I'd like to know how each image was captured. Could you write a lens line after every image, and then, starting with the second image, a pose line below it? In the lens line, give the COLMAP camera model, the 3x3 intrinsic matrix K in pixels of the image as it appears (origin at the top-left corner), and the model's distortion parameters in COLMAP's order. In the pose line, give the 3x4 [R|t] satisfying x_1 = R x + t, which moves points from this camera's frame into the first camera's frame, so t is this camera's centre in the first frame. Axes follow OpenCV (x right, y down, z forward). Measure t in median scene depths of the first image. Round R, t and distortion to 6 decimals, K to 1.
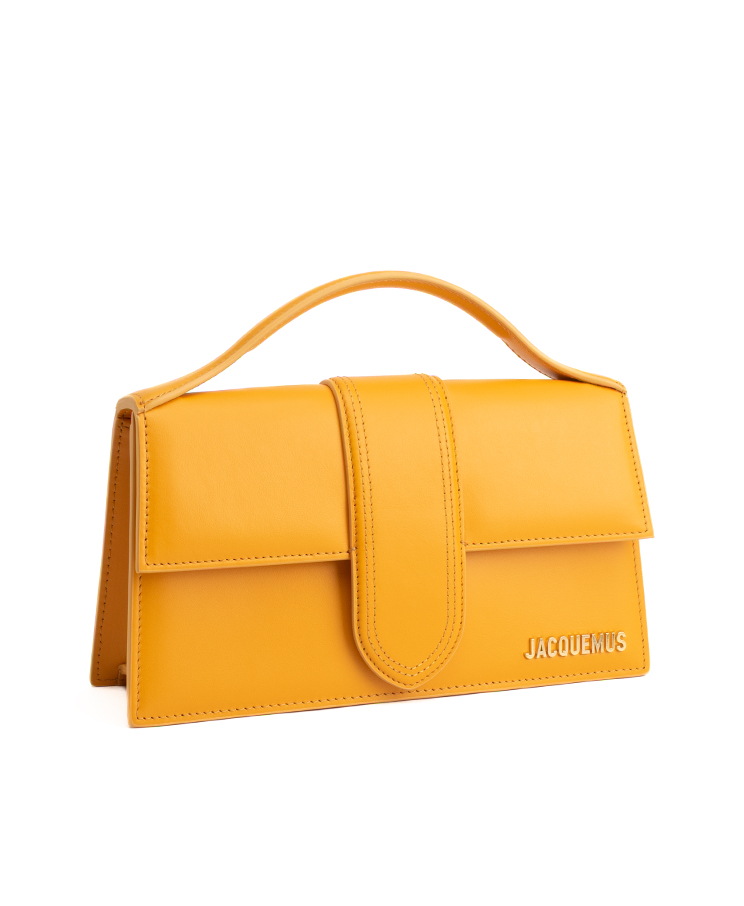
lens RADIAL K [[1975.3, 0, 372.0], [0, 1975.3, 453.0], [0, 0, 1]] dist [-0.049755, -0.120846]
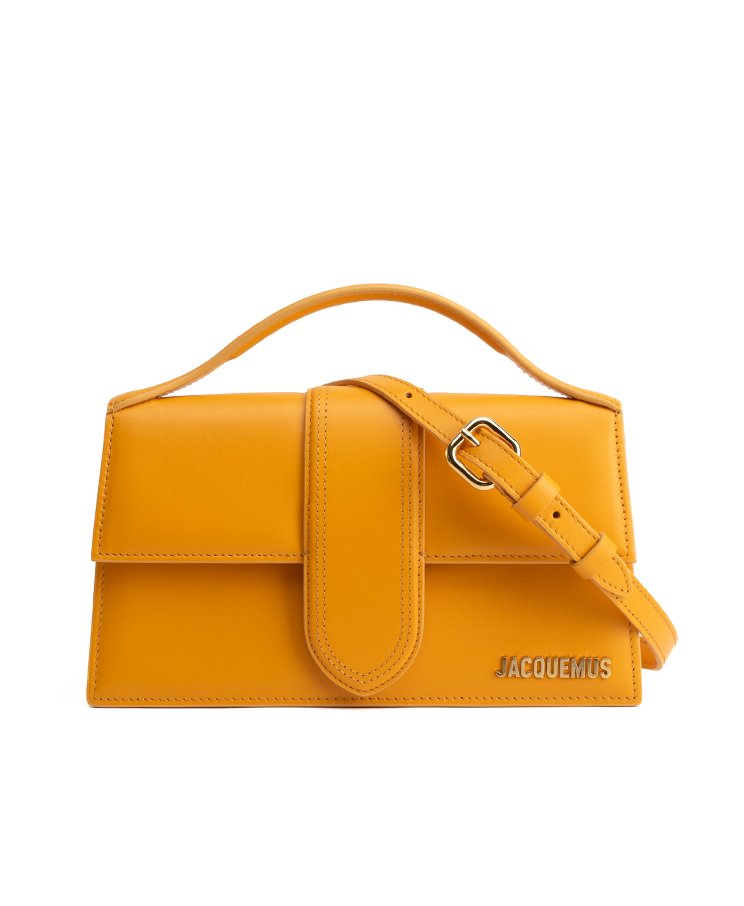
lens RADIAL K [[1975.3, 0, 372.0], [0, 1975.3, 453.0], [0, 0, 1]] dist [-0.049755, -0.120846]
pose [[0.928818, 0.038584, -0.368521, 0.389599], [-0.047083, 0.998792, -0.014096, 0.009447], [0.367532, 0.030443, 0.929512, 0.058309]]
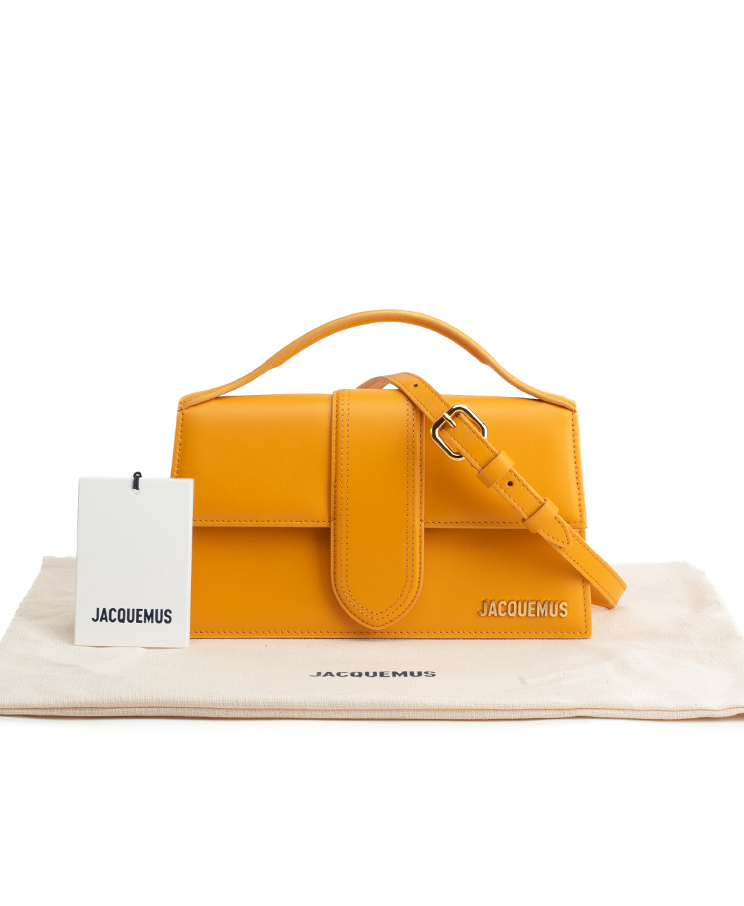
lens RADIAL K [[1975.3, 0, 372.0], [0, 1975.3, 453.0], [0, 0, 1]] dist [-0.049755, -0.120846]
pose [[0.932871, 0.052279, -0.356397, 0.475308], [-0.051308, 0.998609, 0.012185, -0.013186], [0.356539, 0.006919, 0.934255, -0.224155]]
